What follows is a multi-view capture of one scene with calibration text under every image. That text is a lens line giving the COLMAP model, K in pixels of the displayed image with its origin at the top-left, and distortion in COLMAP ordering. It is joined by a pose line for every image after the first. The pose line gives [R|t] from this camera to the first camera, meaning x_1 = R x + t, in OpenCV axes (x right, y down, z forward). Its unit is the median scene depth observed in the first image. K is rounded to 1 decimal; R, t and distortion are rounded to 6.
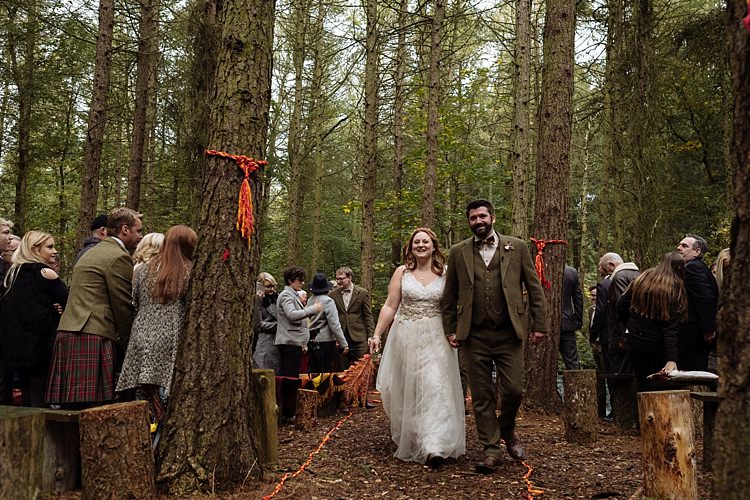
lens RADIAL K [[768.6, 0, 375.3], [0, 768.6, 249.4], [0, 0, 1]] dist [0.013624, 0.000000]
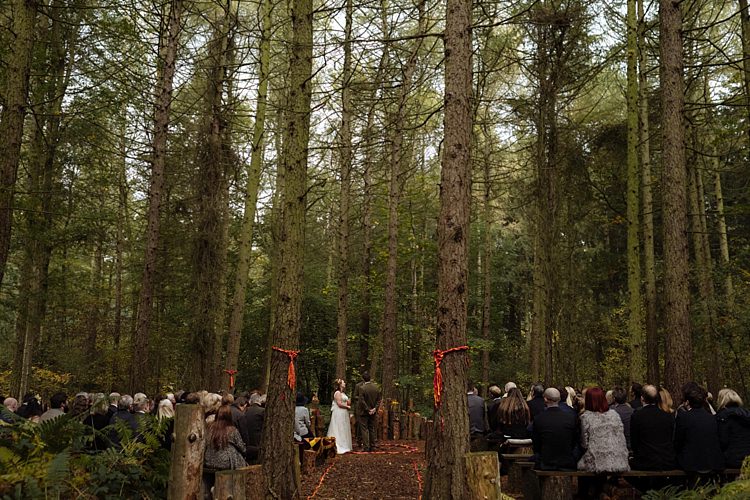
lens RADIAL K [[768.6, 0, 374.7], [0, 768.6, 250.8], [0, 0, 1]] dist [0.013624, 0.000000]
pose [[0.999326, -0.002018, 0.036663, -0.008640], [0.003795, 0.998817, -0.048478, -0.295672], [-0.036522, 0.048584, 0.998151, -1.219620]]
